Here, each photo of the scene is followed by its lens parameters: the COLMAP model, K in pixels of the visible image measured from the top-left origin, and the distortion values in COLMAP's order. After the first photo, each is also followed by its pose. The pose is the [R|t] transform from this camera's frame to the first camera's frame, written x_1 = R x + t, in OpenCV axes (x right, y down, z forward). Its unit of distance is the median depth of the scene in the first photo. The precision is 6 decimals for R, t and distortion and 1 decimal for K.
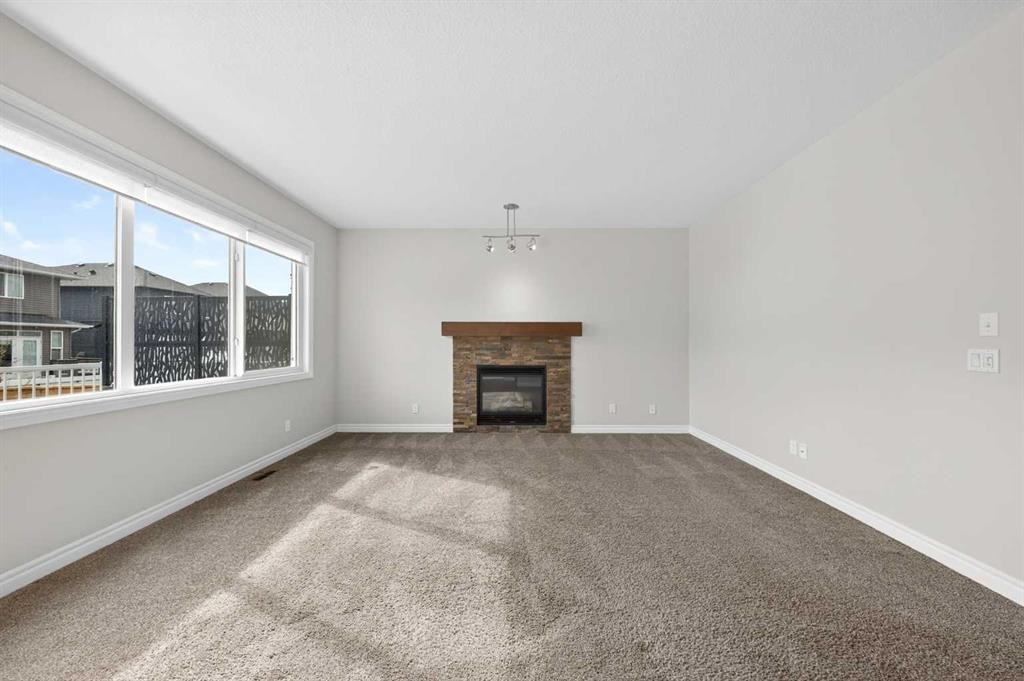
lens RADIAL K [[351.8, 0, 496.5], [0, 351.8, 339.6], [0, 0, 1]] dist [-0.002391, 0.000581]
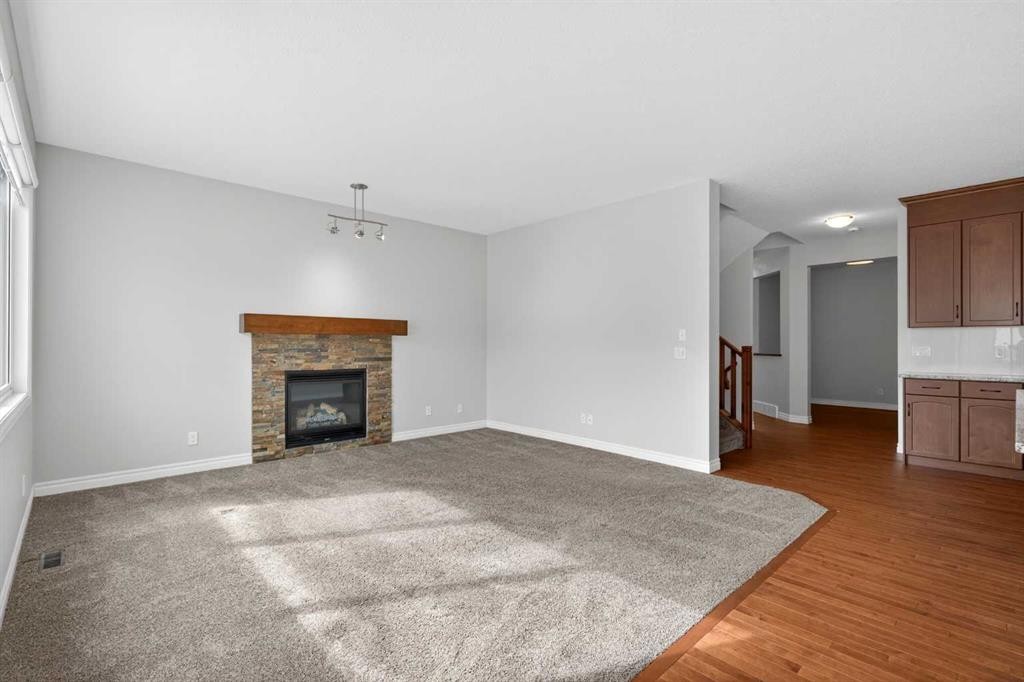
lens RADIAL K [[470.1, 0, 510.6], [0, 470.1, 338.7], [0, 0, 1]] dist [0.011784, 0.000195]
pose [[0.716608, 0.009538, 0.697411, -0.424883], [-0.010625, 0.999940, -0.002758, -0.000864], [-0.697395, -0.005433, 0.716666, -0.085416]]
